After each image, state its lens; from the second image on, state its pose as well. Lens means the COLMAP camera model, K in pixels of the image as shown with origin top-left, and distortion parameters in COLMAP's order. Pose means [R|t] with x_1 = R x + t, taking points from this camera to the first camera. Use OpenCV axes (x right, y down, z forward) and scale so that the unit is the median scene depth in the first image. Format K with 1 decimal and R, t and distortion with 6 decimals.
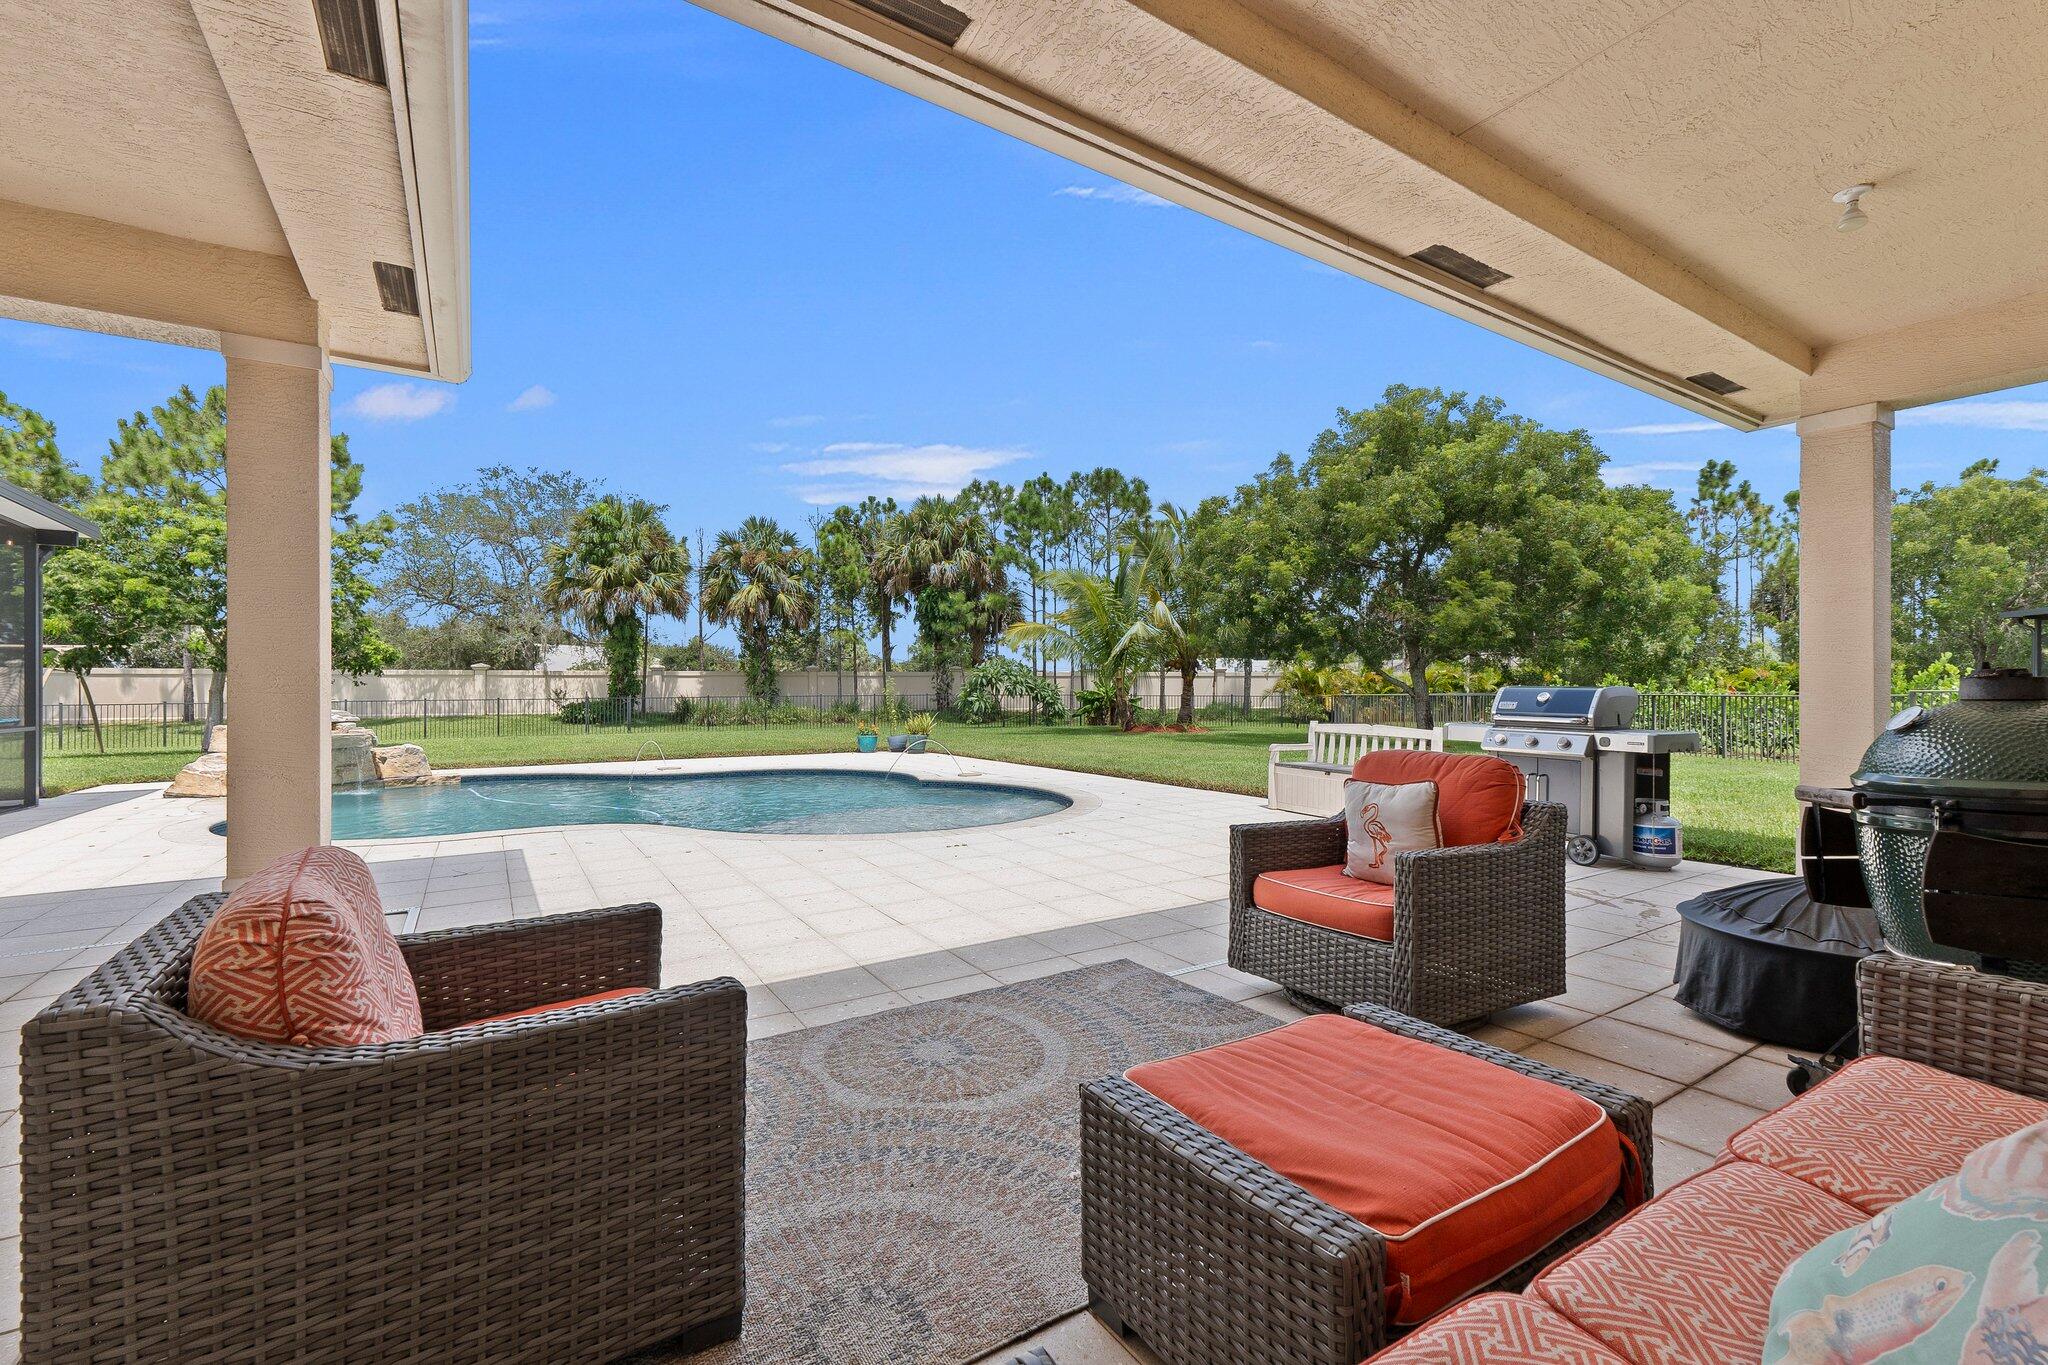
lens RADIAL K [[855.7, 0, 1023.8], [0, 855.7, 689.9], [0, 0, 1]] dist [0.006774, -0.000512]
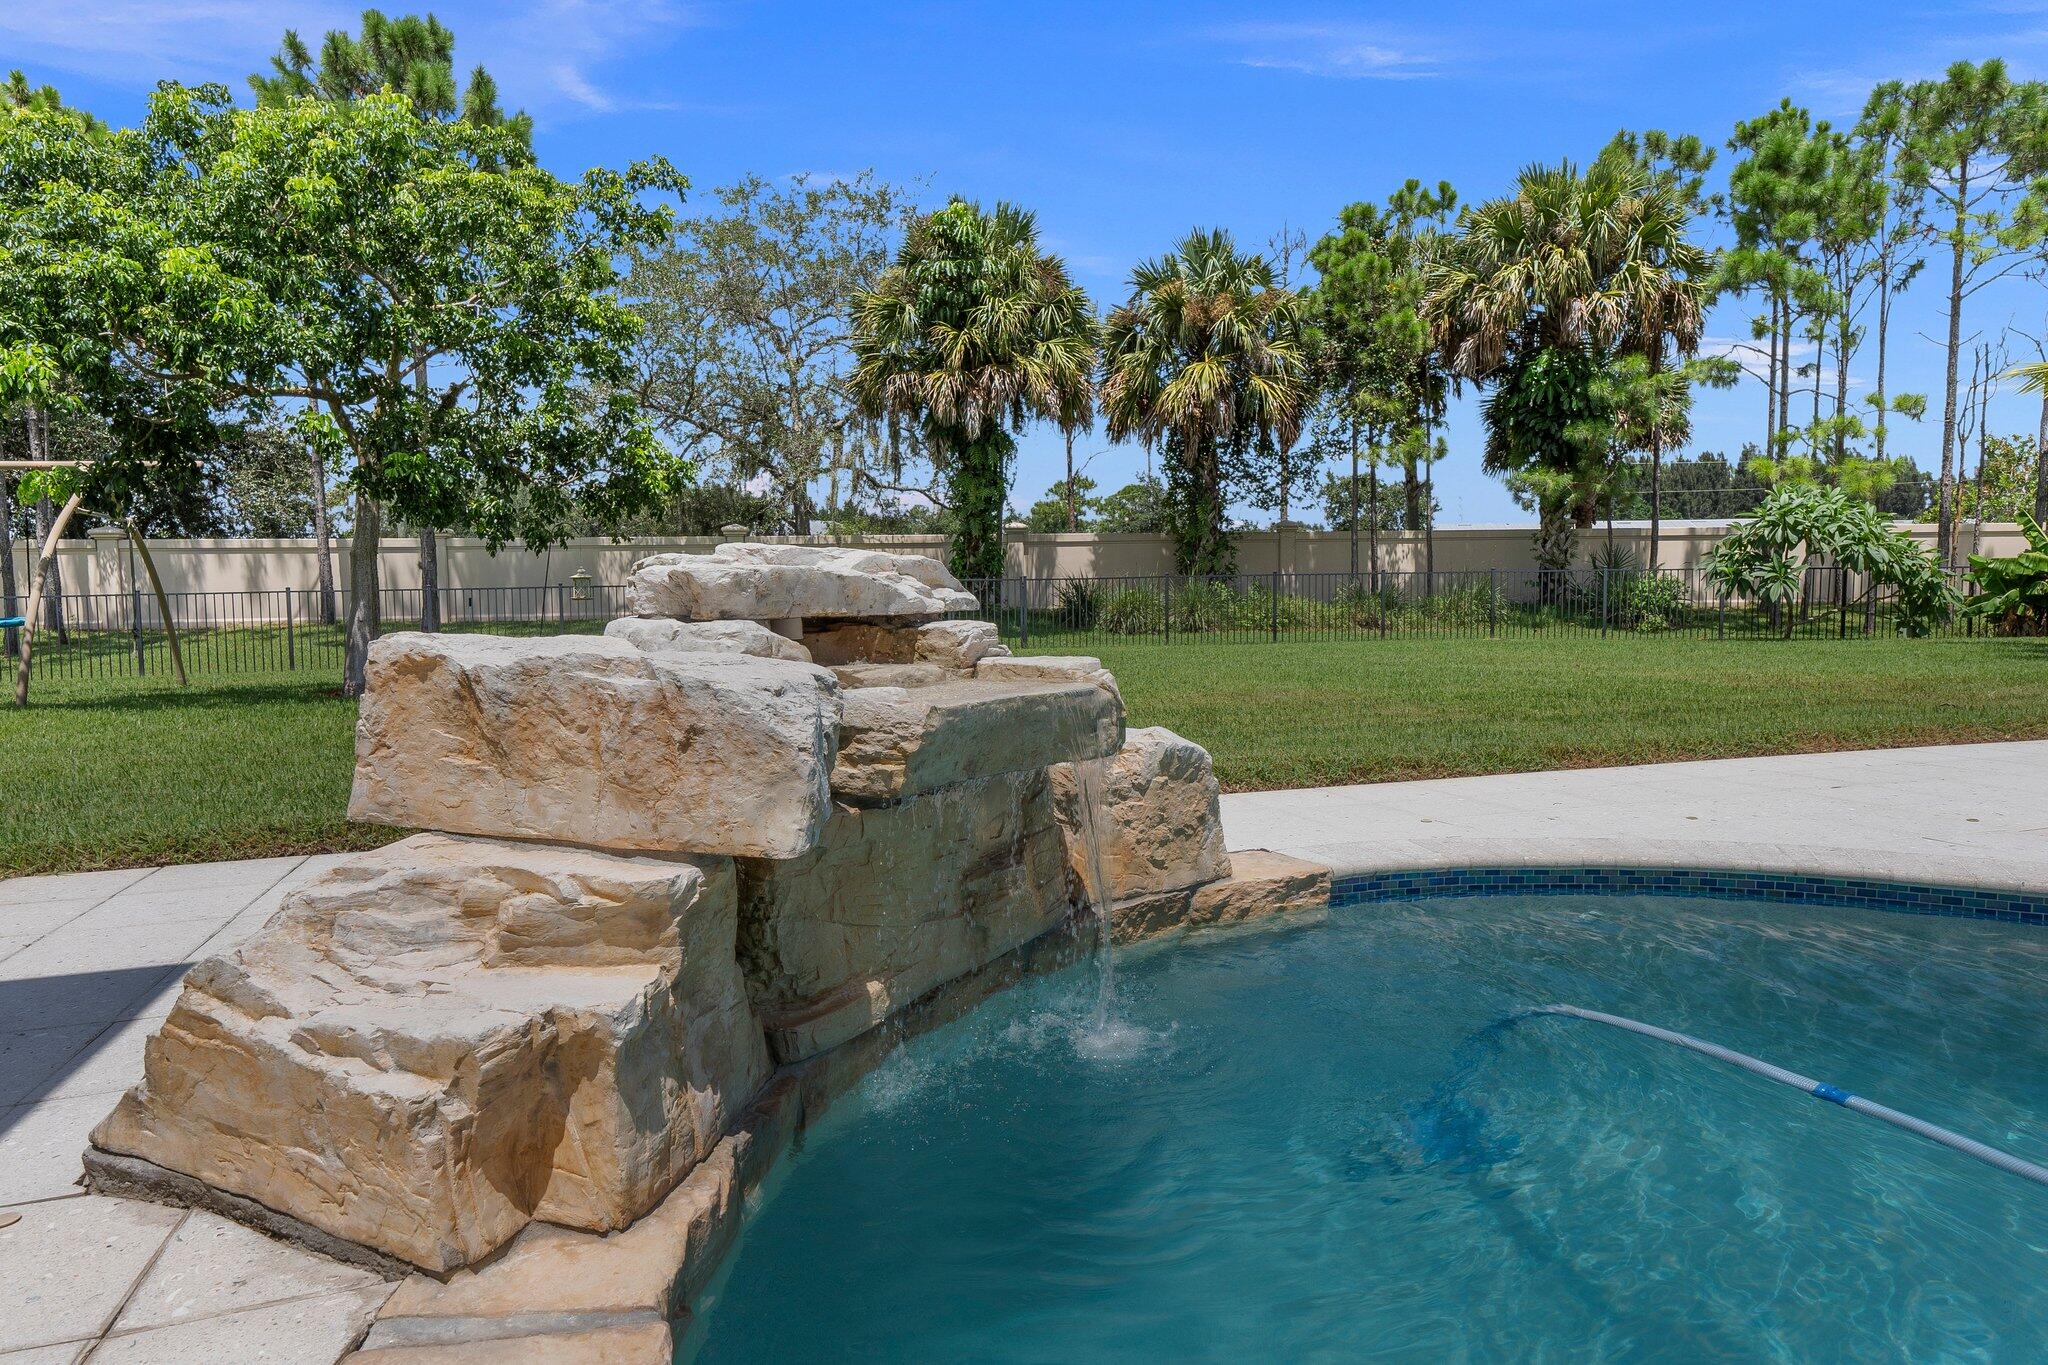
lens RADIAL K [[1229.2, 0, 1024.0], [0, 1229.2, 682.5], [0, 0, 1]] dist [-0.006015, -0.000877]
pose [[0.967217, 0.013437, -0.253594, -0.247864], [0.007711, 0.996585, 0.082213, 0.009363], [0.253832, -0.081473, 0.963811, 0.259106]]
